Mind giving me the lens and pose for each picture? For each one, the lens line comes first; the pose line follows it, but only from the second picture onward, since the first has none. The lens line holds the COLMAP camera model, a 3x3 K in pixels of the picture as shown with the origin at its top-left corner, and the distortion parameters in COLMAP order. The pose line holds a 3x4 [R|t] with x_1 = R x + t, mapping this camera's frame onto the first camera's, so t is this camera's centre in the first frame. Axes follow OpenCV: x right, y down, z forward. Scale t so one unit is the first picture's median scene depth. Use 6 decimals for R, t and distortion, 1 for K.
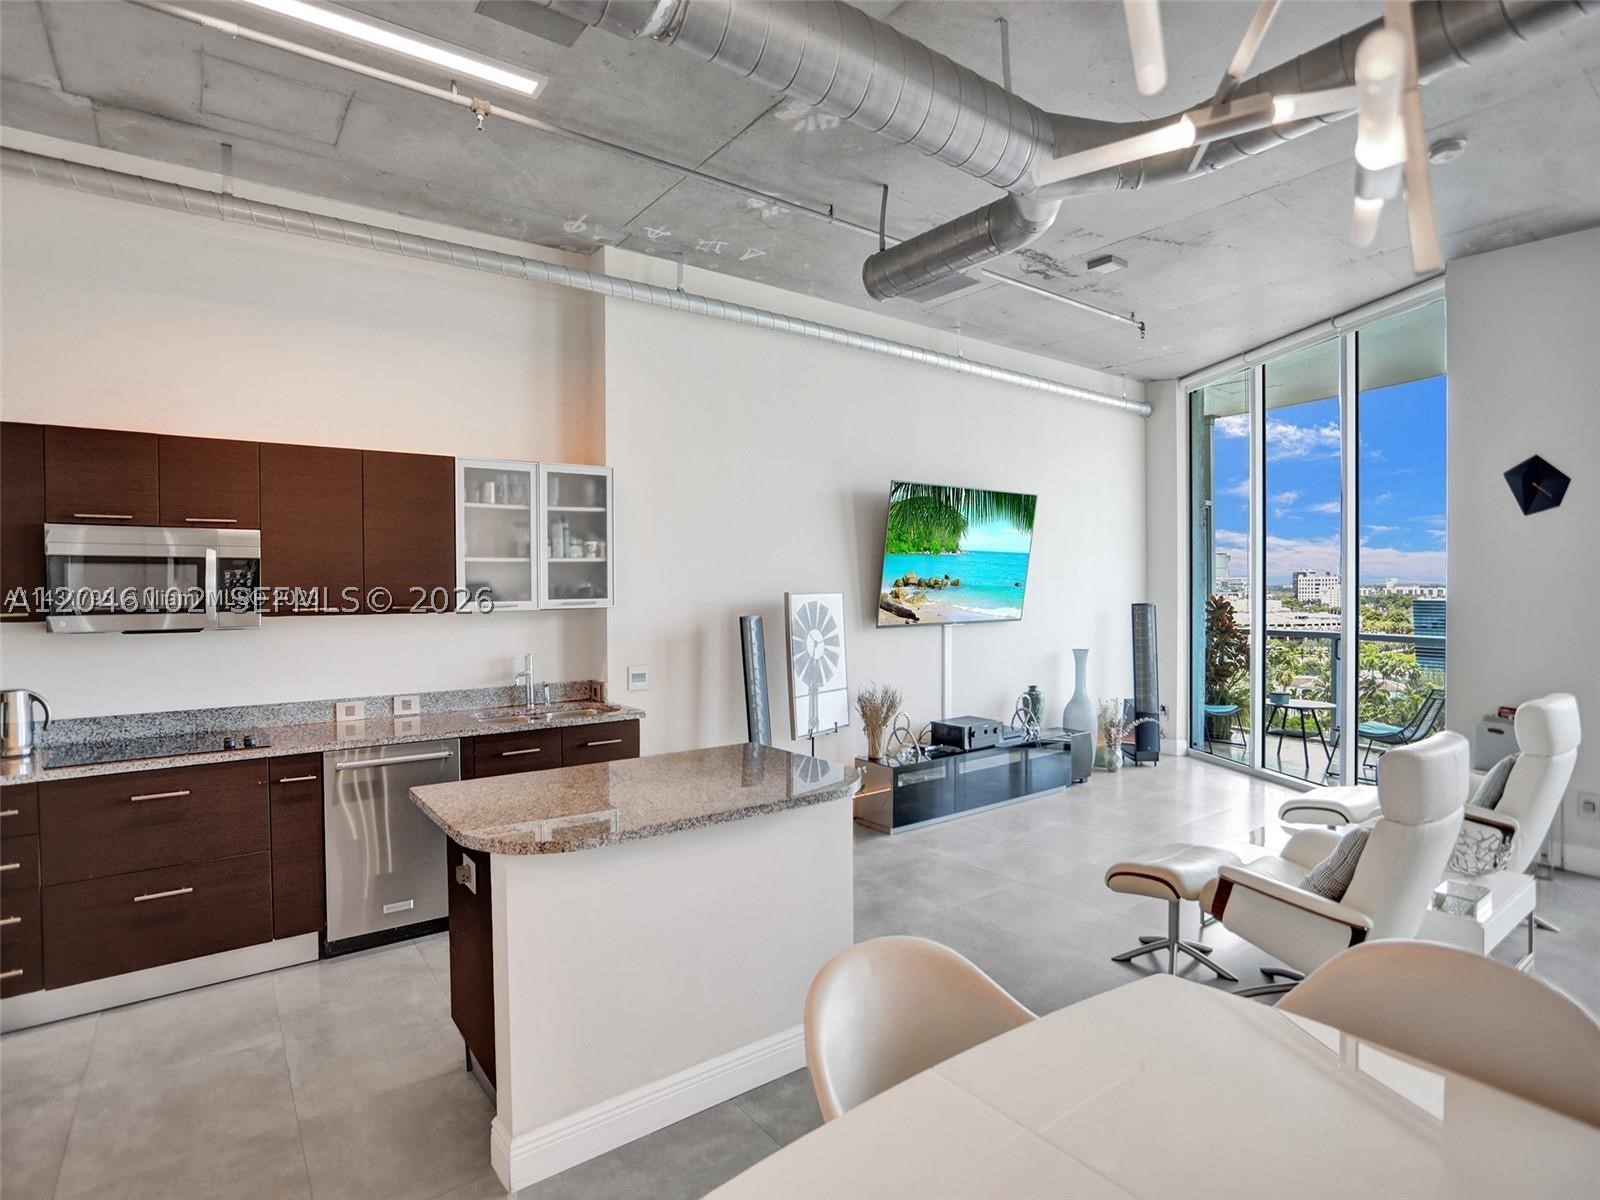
lens RADIAL K [[775.1, 0, 819.5], [0, 775.1, 599.6], [0, 0, 1]] dist [-0.055449, 0.017684]
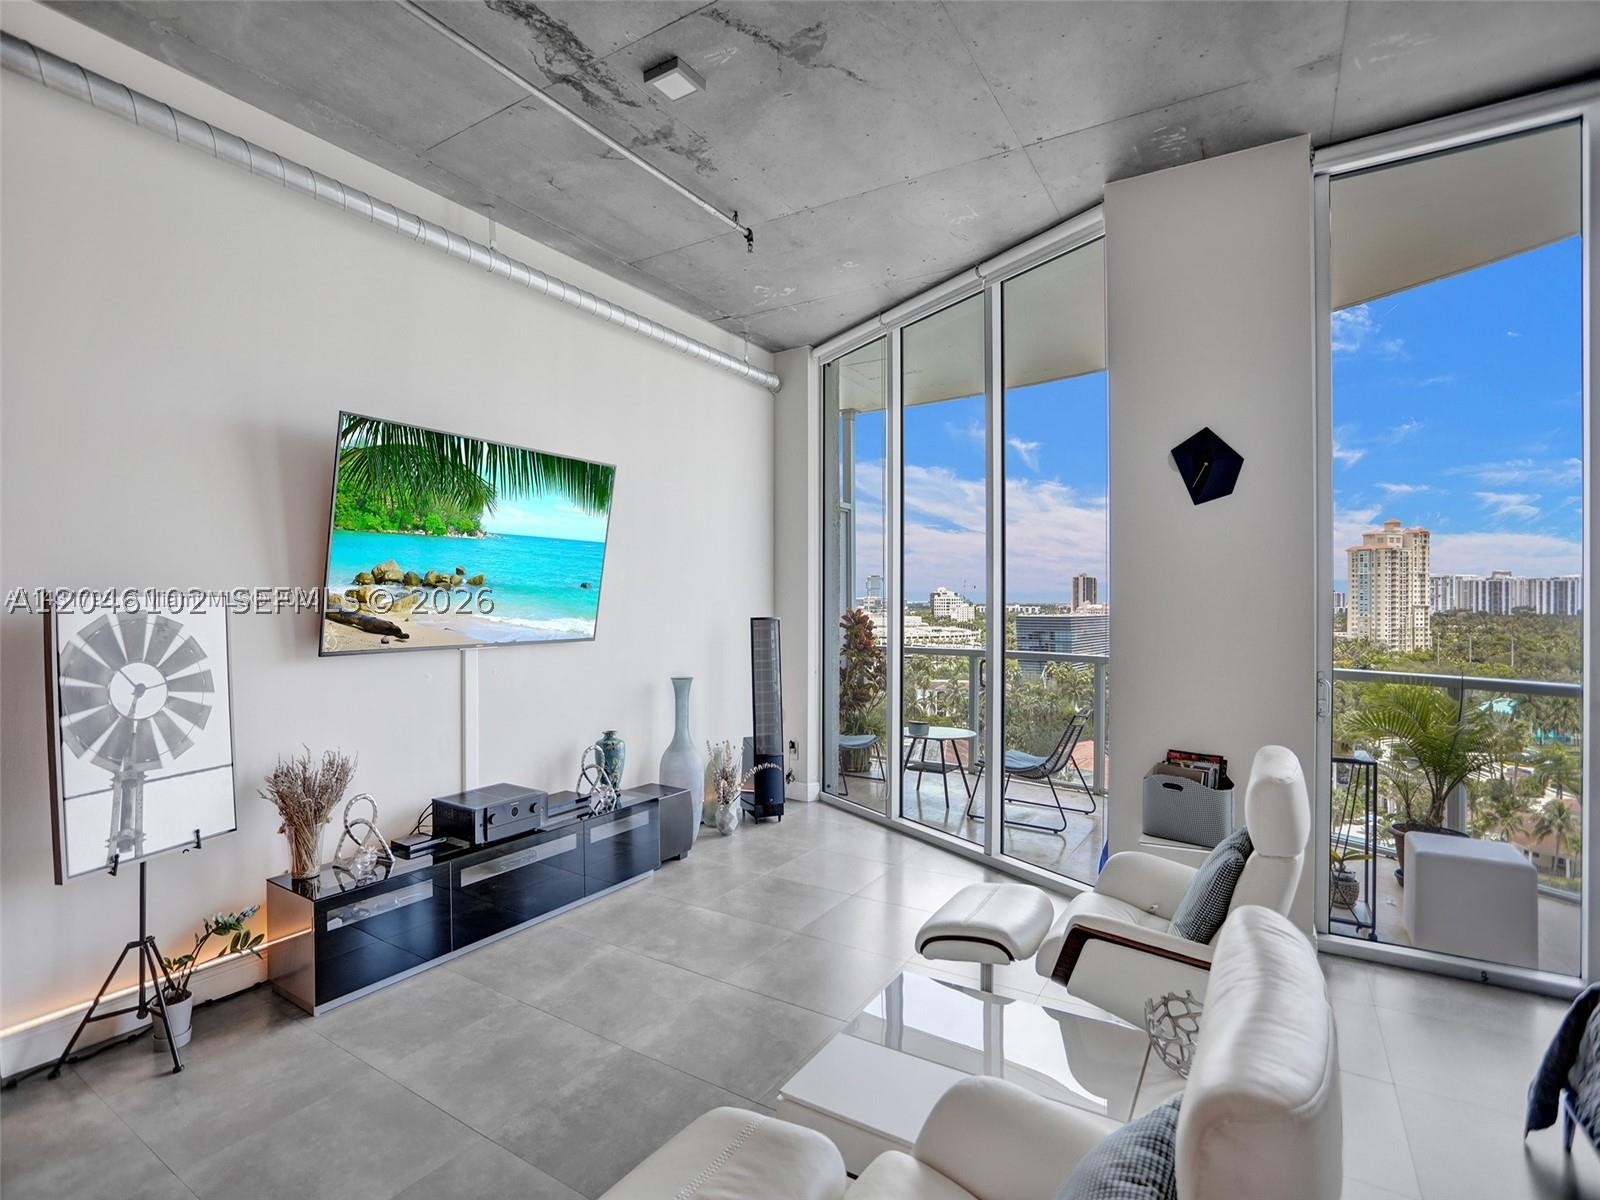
lens RADIAL K [[775.1, 0, 785.7], [0, 775.1, 599.0], [0, 0, 1]] dist [-0.055449, 0.017684]
pose [[0.931790, 0.009911, 0.362863, 0.191963], [-0.002472, 0.999777, -0.020957, 0.003886], [-0.362990, 0.018631, 0.931607, 0.311152]]
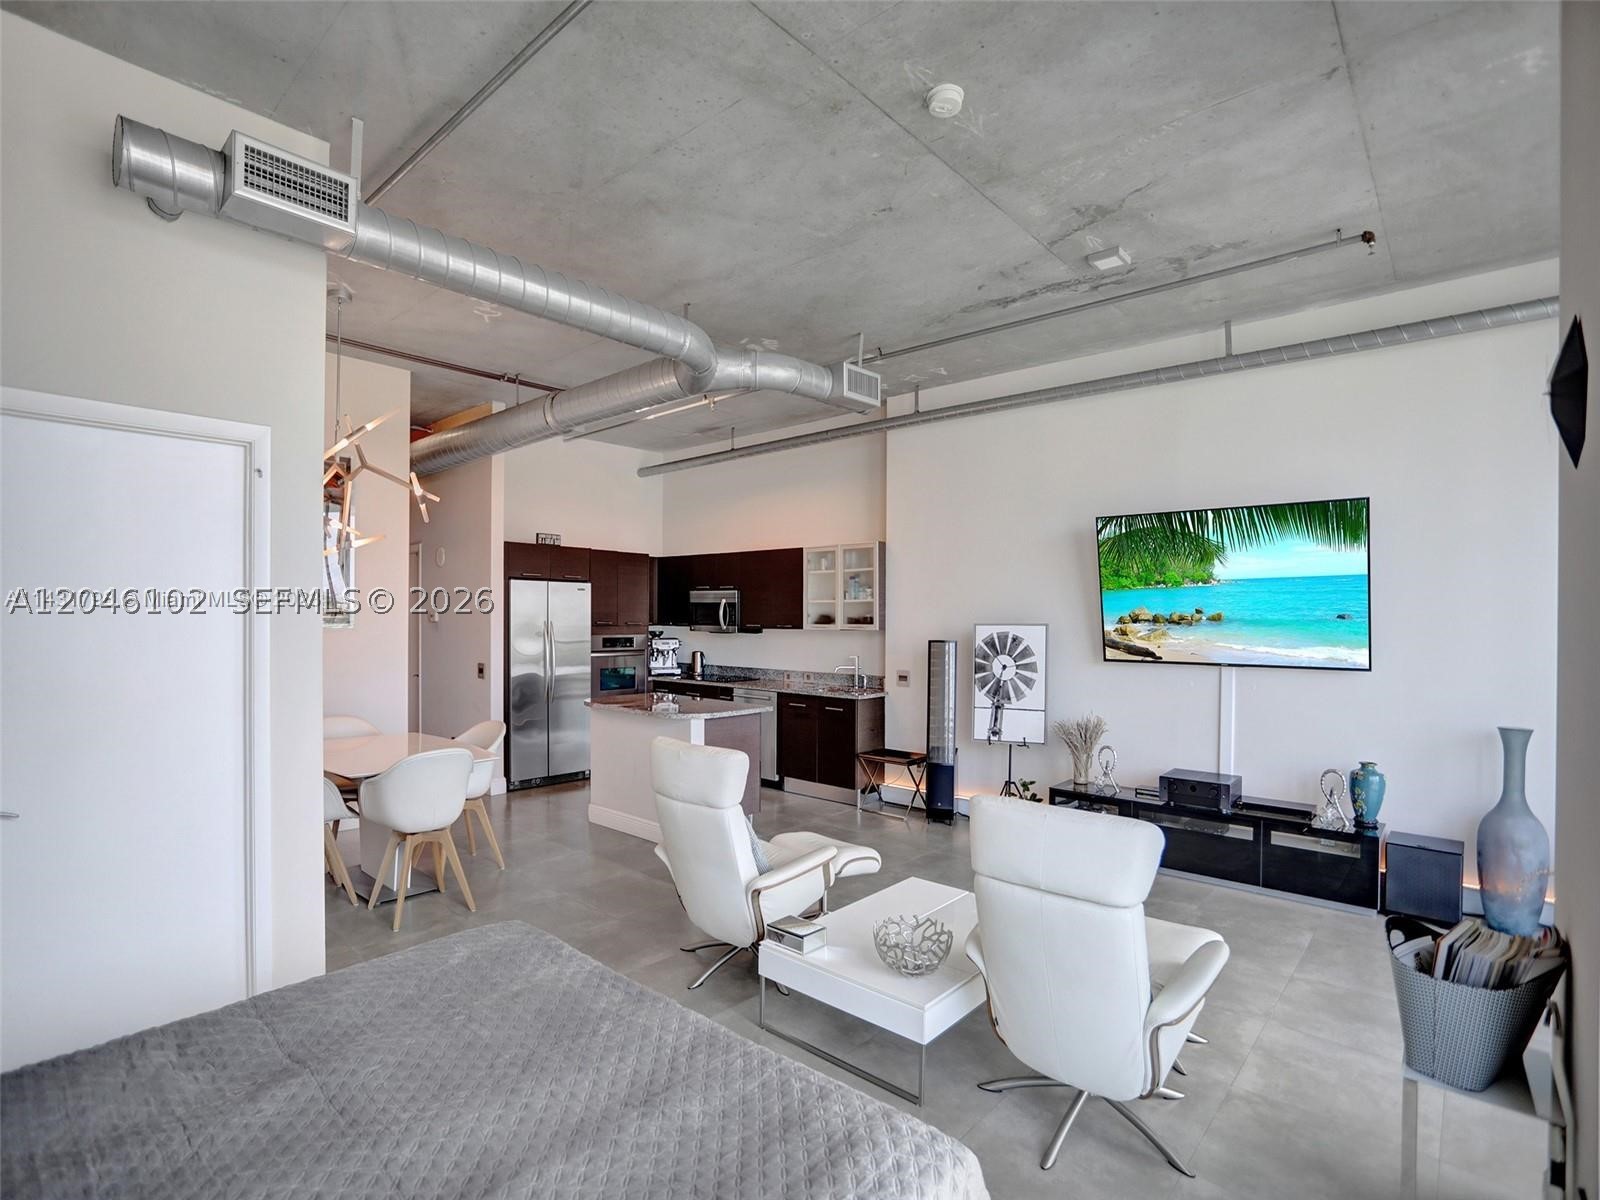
lens RADIAL K [[775.1, 0, 791.4], [0, 775.1, 615.8], [0, 0, 1]] dist [-0.055449, 0.017684]
pose [[0.205053, 0.011927, -0.978678, 0.947139], [-0.024223, 0.999681, 0.007108, -0.019631], [0.978451, 0.022249, 0.205276, 0.377439]]
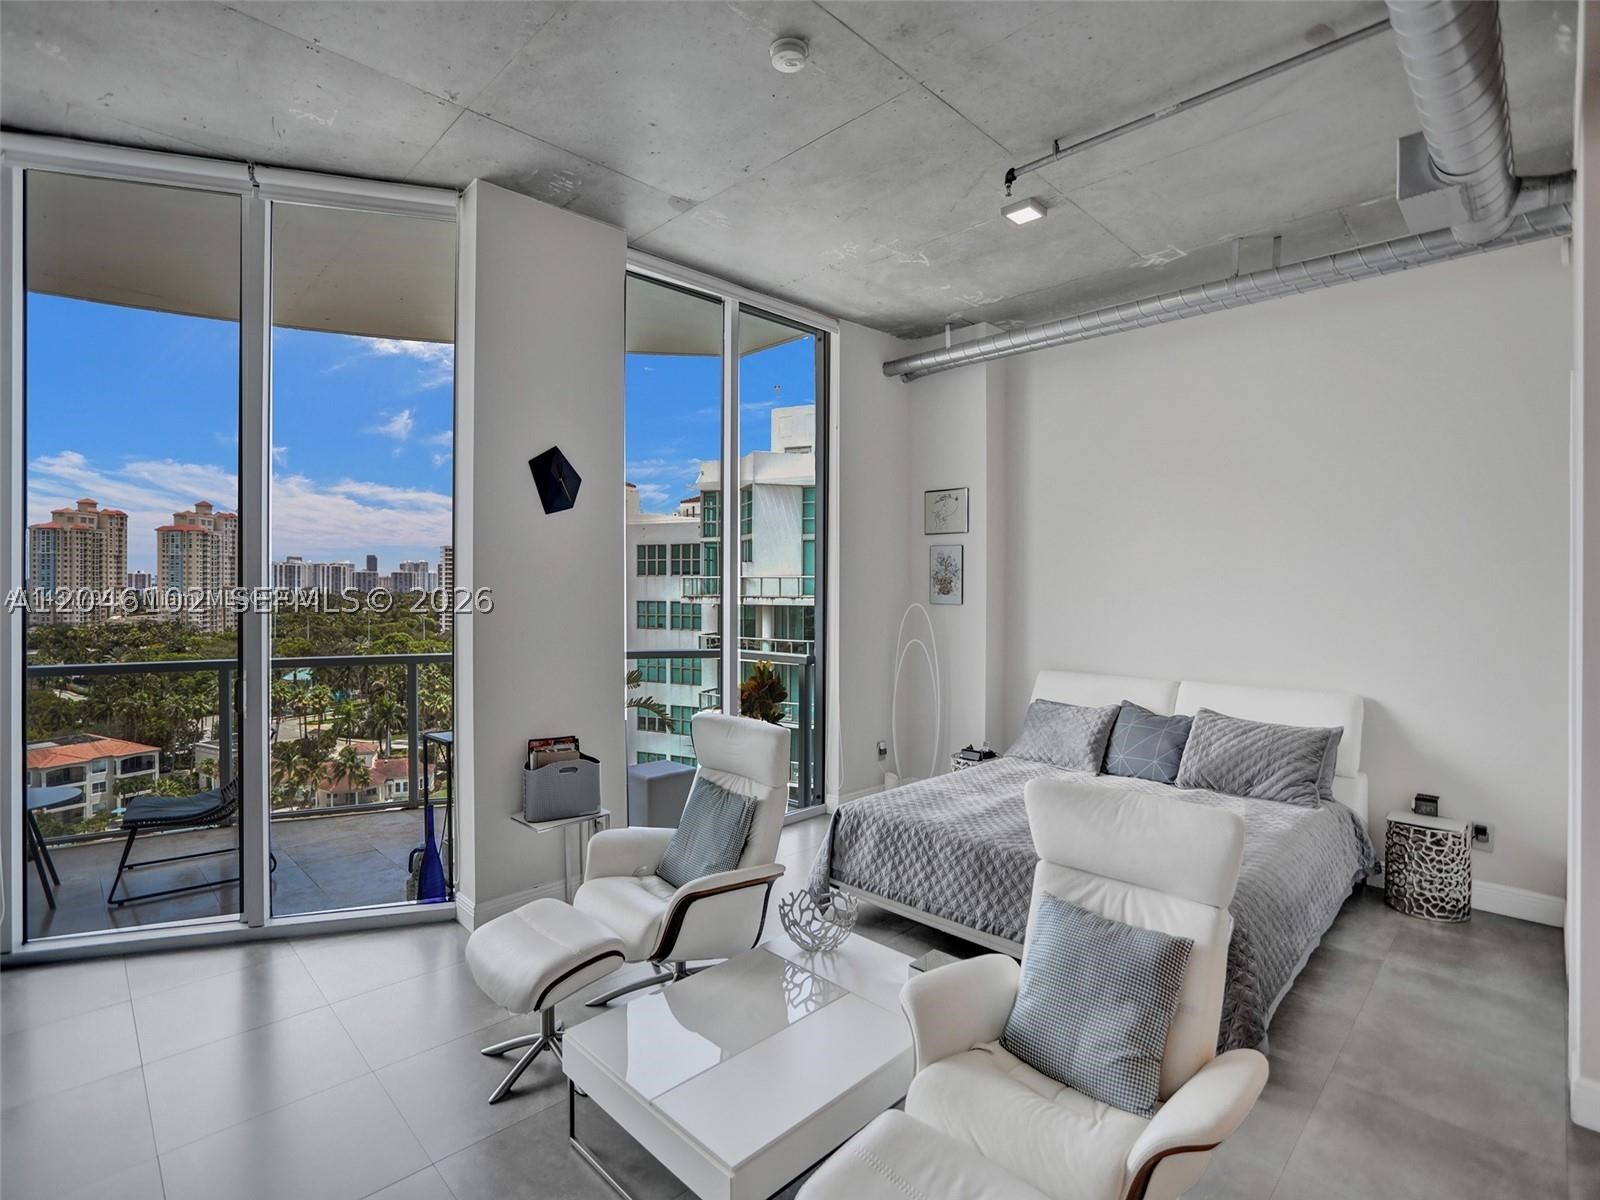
lens RADIAL K [[775.1, 0, 790.3], [0, 775.1, 586.0], [0, 0, 1]] dist [-0.055449, 0.017684]
pose [[-0.142440, 0.005510, 0.989788, 0.010592], [0.015207, 0.999879, -0.003378, -0.015833], [-0.989687, 0.014571, -0.142507, 0.643581]]
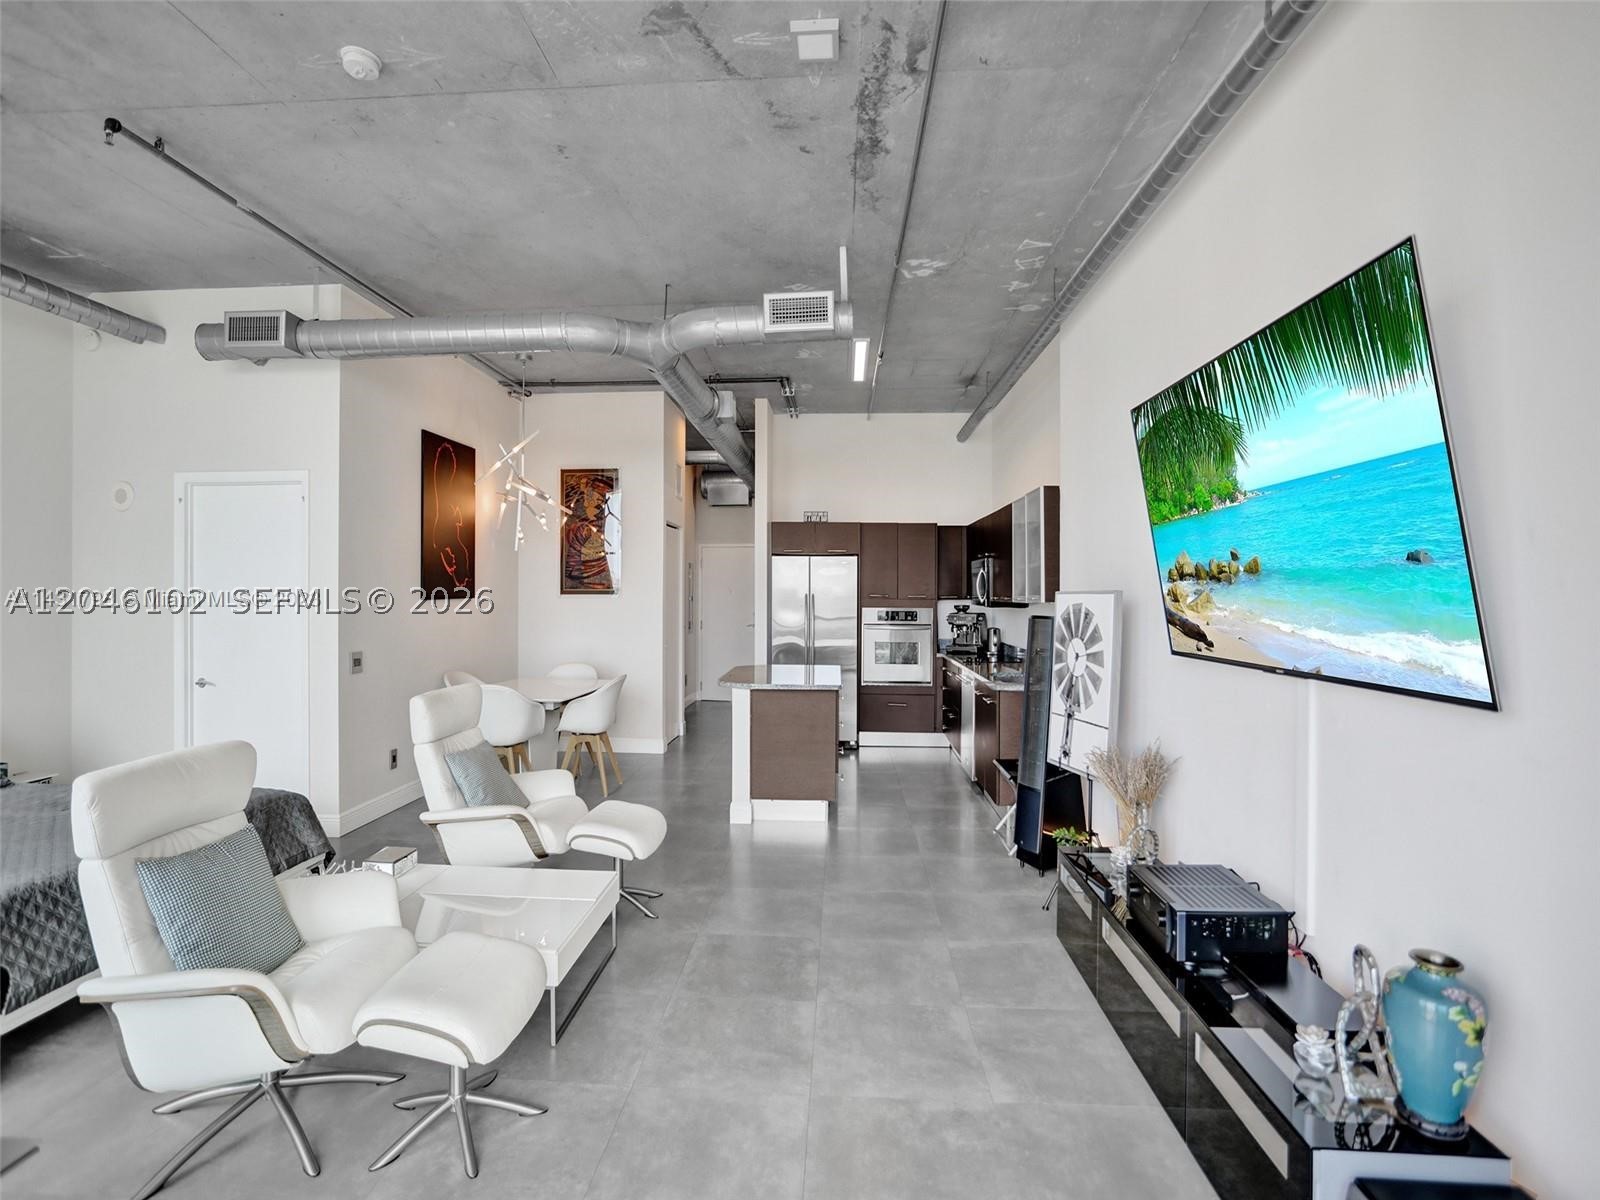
lens RADIAL K [[775.1, 0, 790.5], [0, 775.1, 590.3], [0, 0, 1]] dist [-0.055449, 0.017684]
pose [[-0.641367, 0.002886, -0.767229, 0.683317], [-0.010544, 0.999865, 0.012576, -0.014963], [0.767162, 0.016155, -0.641250, 1.110649]]
